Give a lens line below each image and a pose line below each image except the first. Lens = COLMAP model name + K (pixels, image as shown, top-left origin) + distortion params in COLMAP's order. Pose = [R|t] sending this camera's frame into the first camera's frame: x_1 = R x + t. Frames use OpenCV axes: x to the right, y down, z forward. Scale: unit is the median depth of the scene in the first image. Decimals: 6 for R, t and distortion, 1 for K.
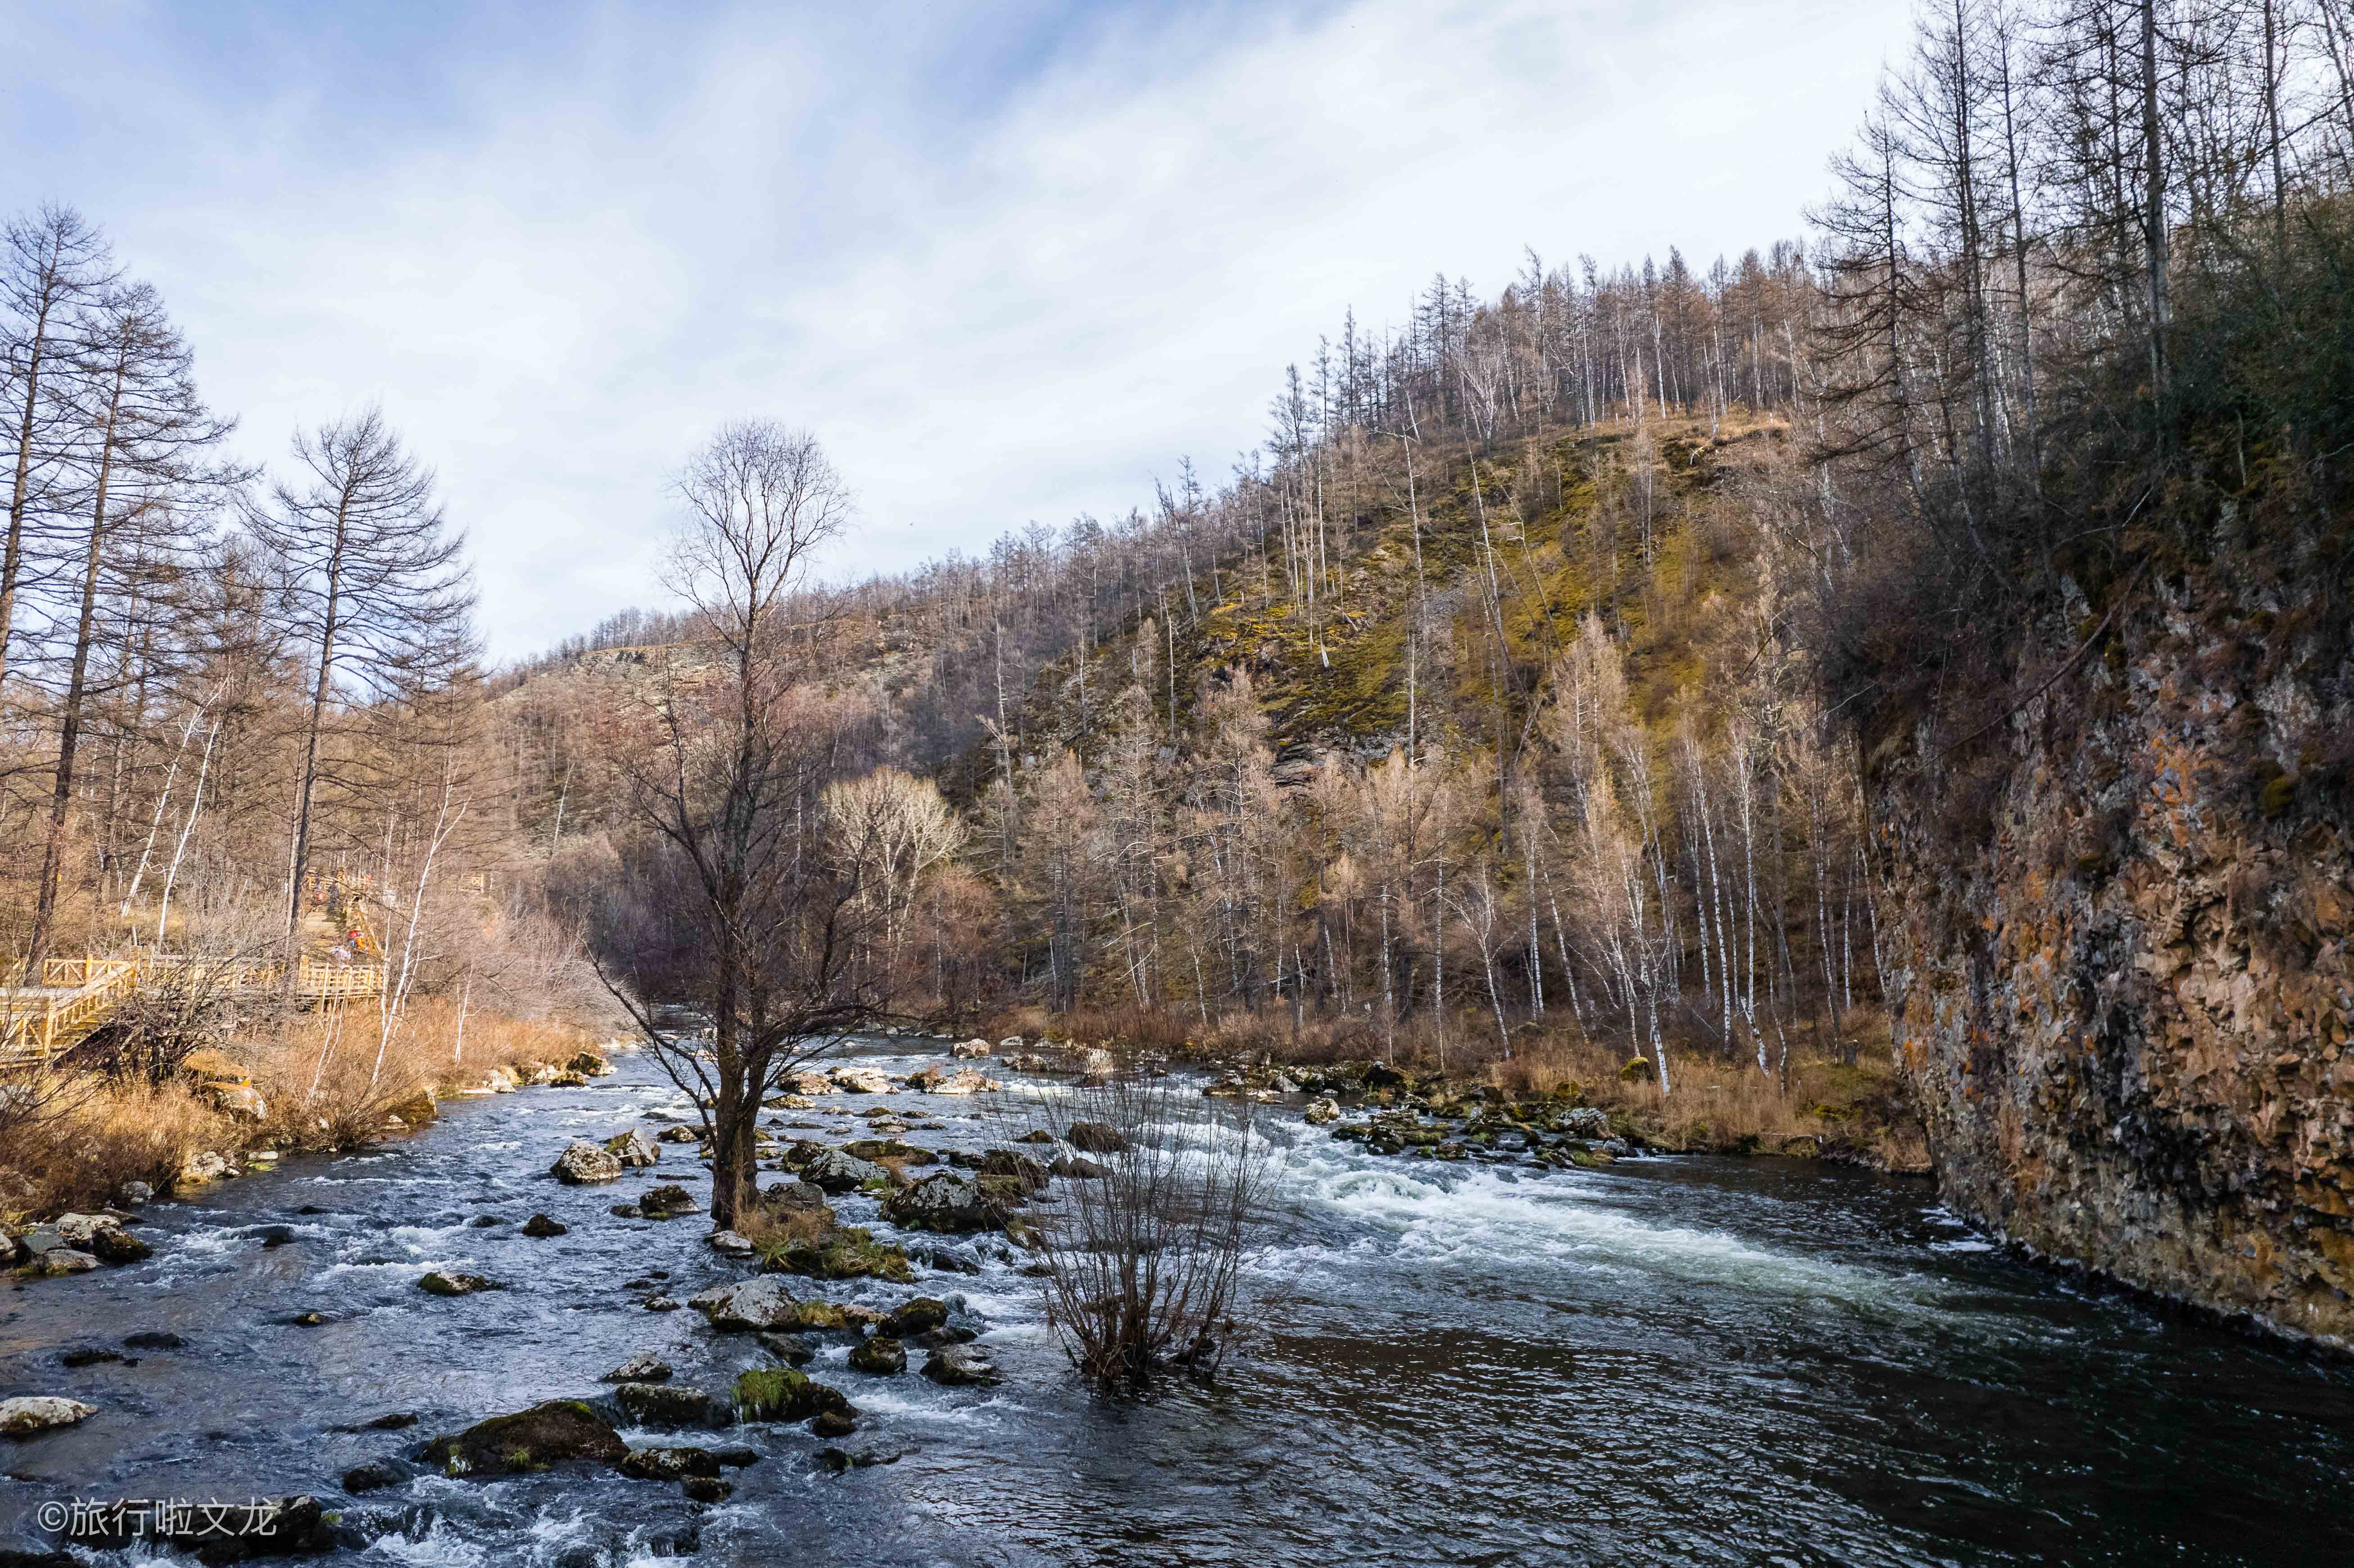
lens RADIAL K [[1543.0, 0, 1142.3], [0, 1543.0, 811.5], [0, 0, 1]] dist [-0.068198, 0.055095]
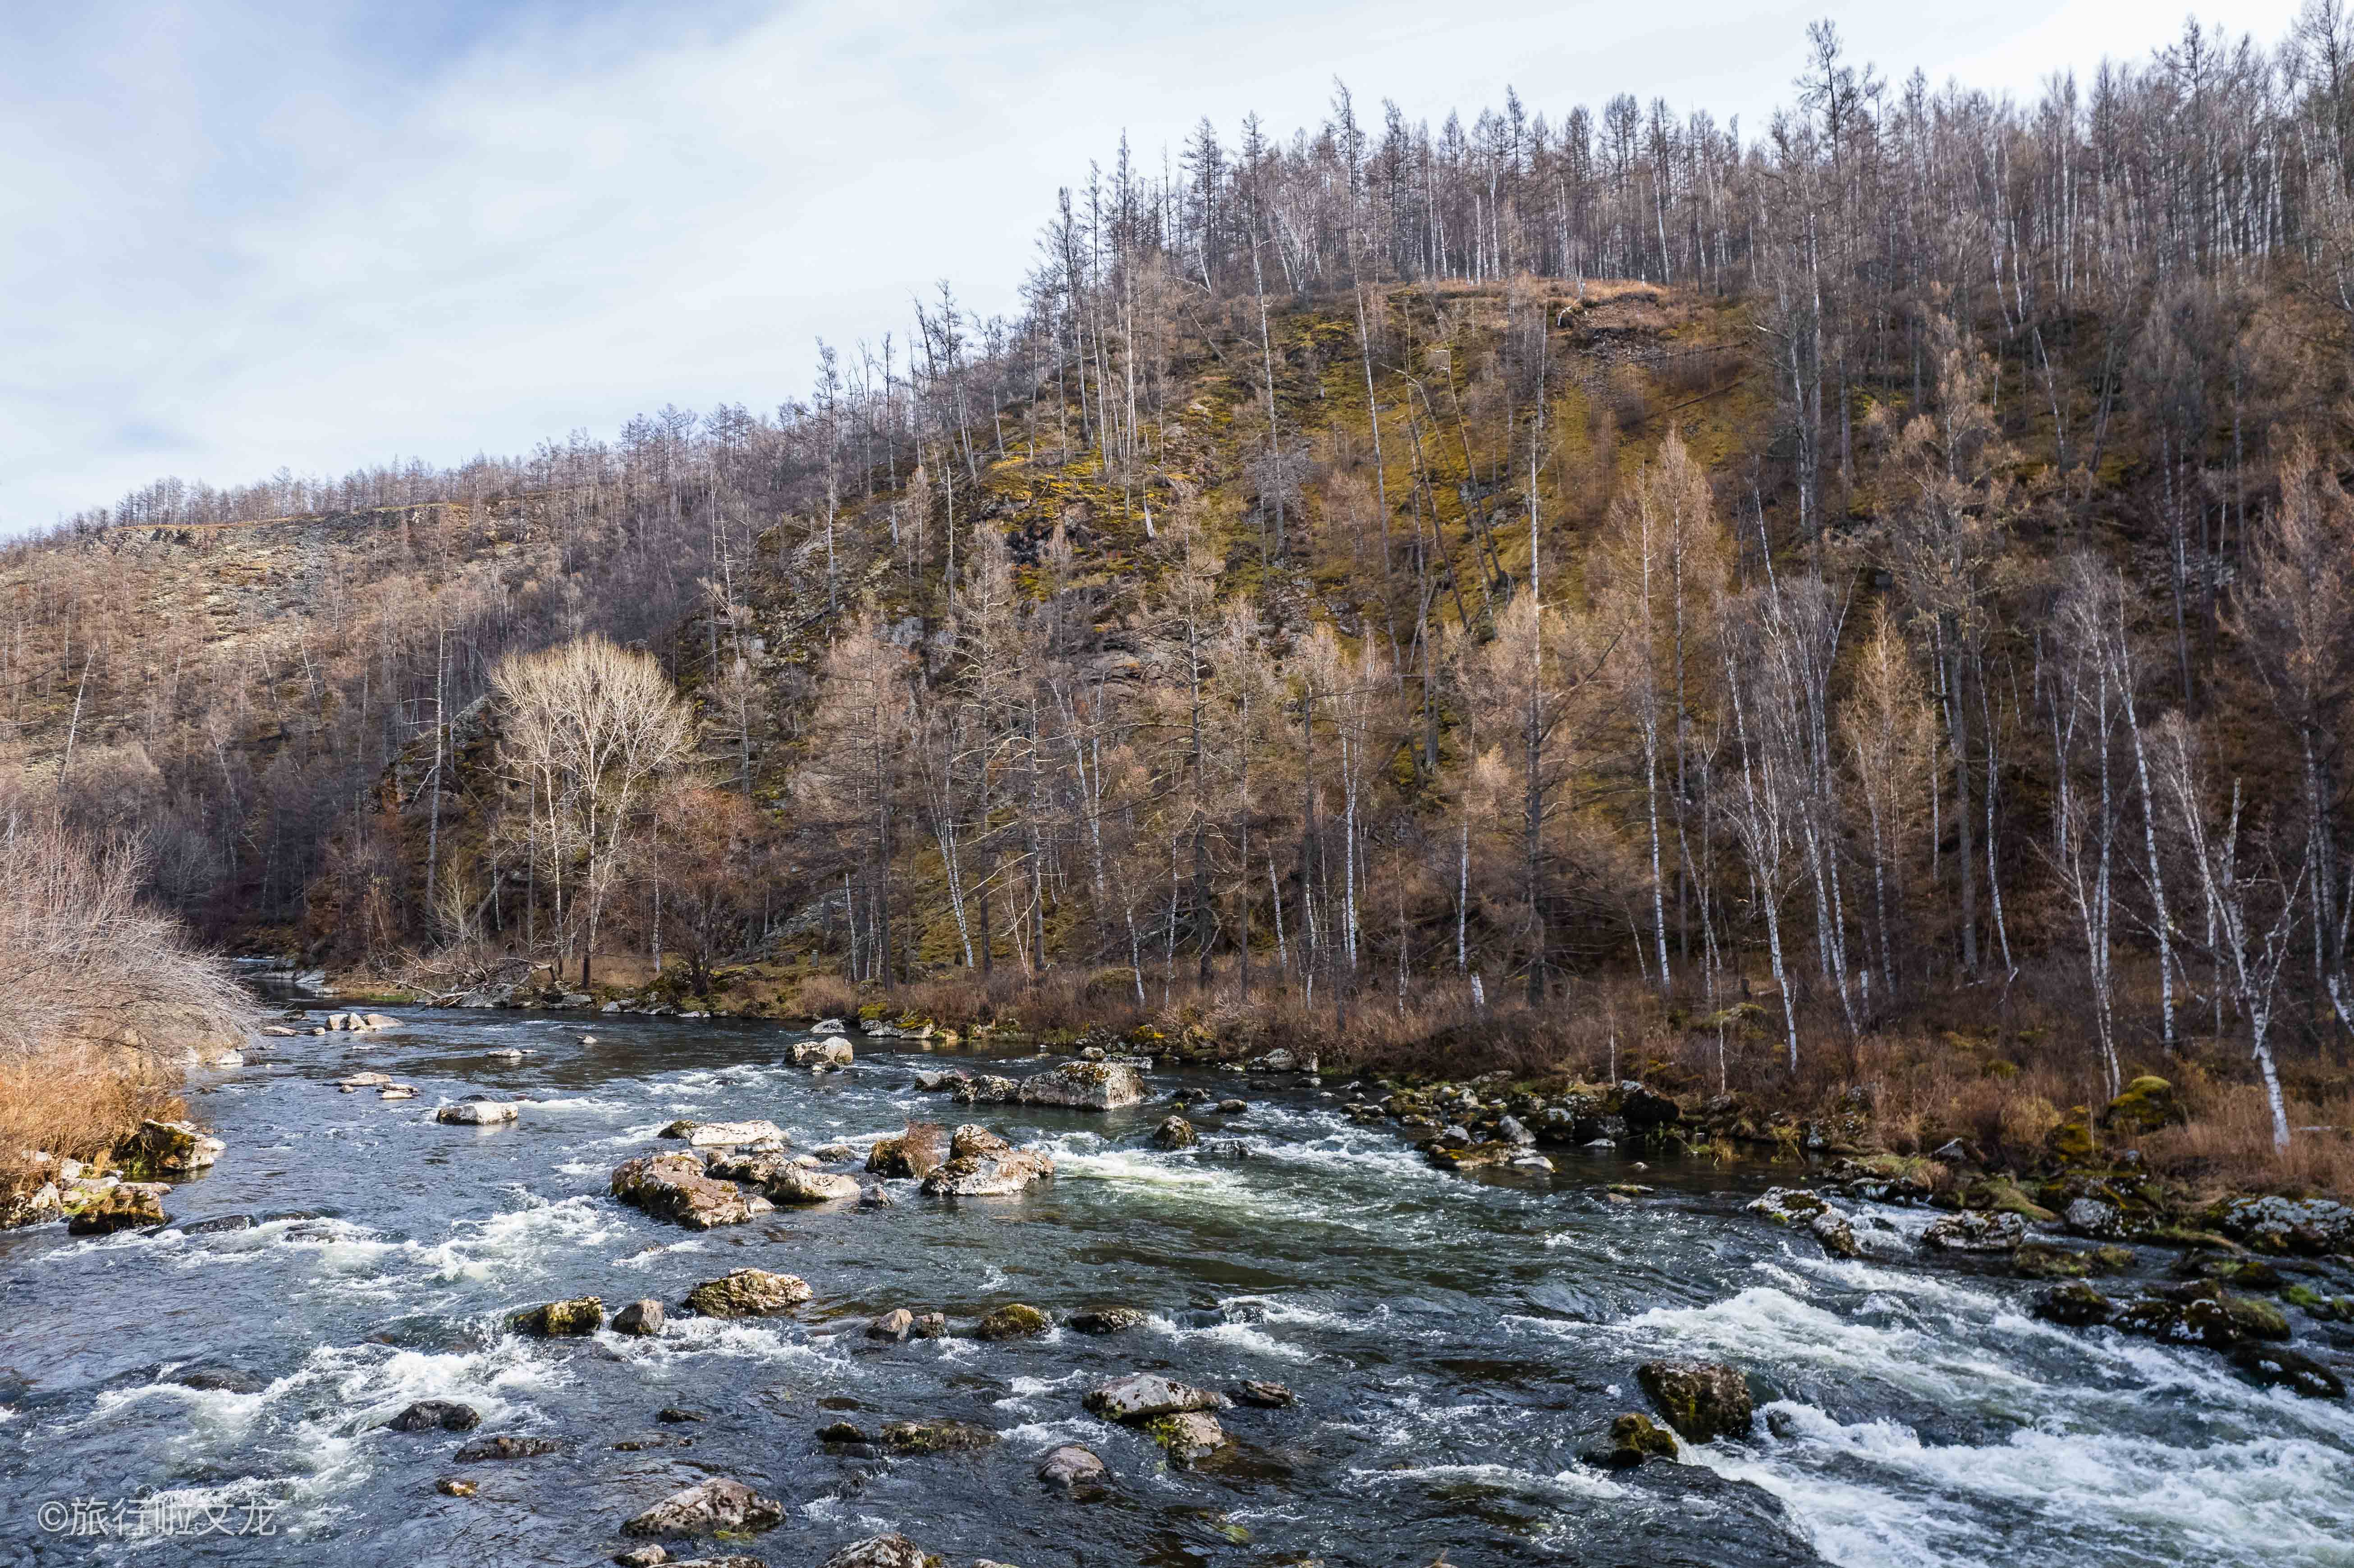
lens RADIAL K [[1543.0, 0, 1121.2], [0, 1543.0, 811.6], [0, 0, 1]] dist [-0.068198, 0.055095]
pose [[0.970822, 0.010151, 0.239585, -0.204398], [-0.020266, 0.999002, 0.039793, 0.041313], [-0.238942, -0.043487, 0.970060, 0.524153]]
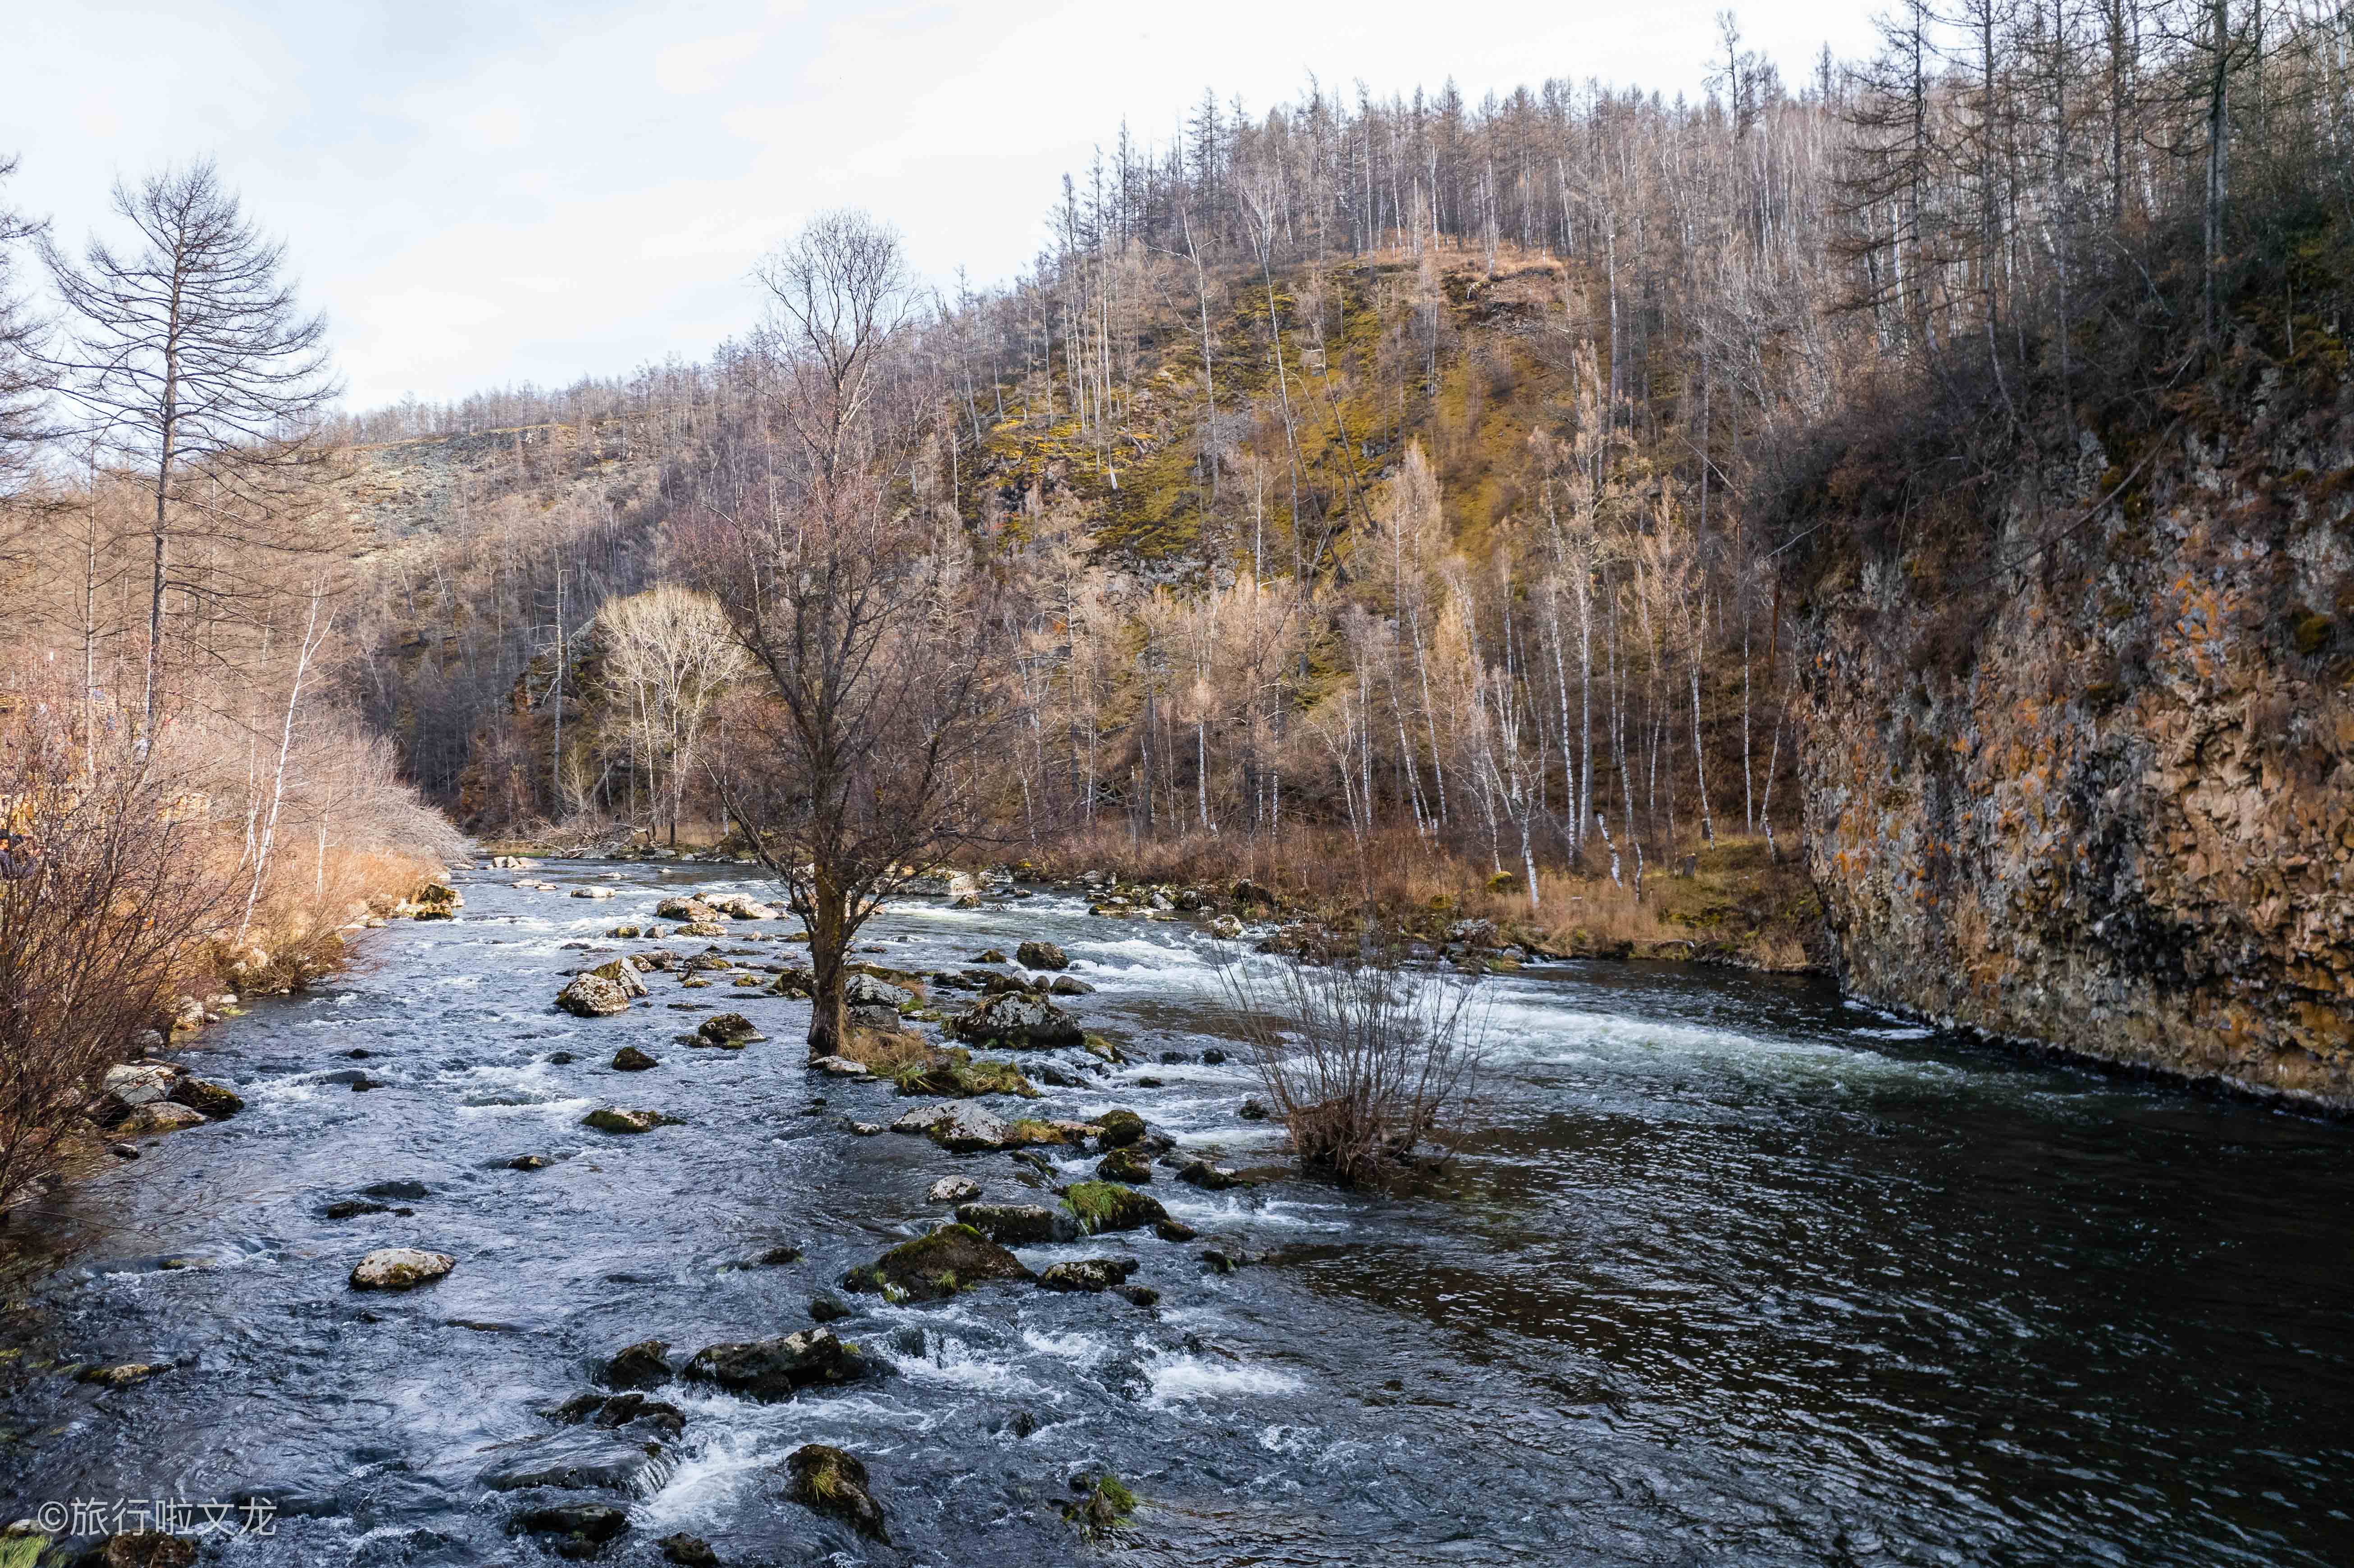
lens RADIAL K [[1543.1, 0, 1128.3], [0, 1543.1, 807.8], [0, 0, 1]] dist [-0.068198, 0.055095]
pose [[0.984007, -0.007613, 0.177966, -0.119745], [-0.012312, 0.993790, 0.110585, 0.001686], [-0.177702, -0.111007, 0.977803, 0.008362]]
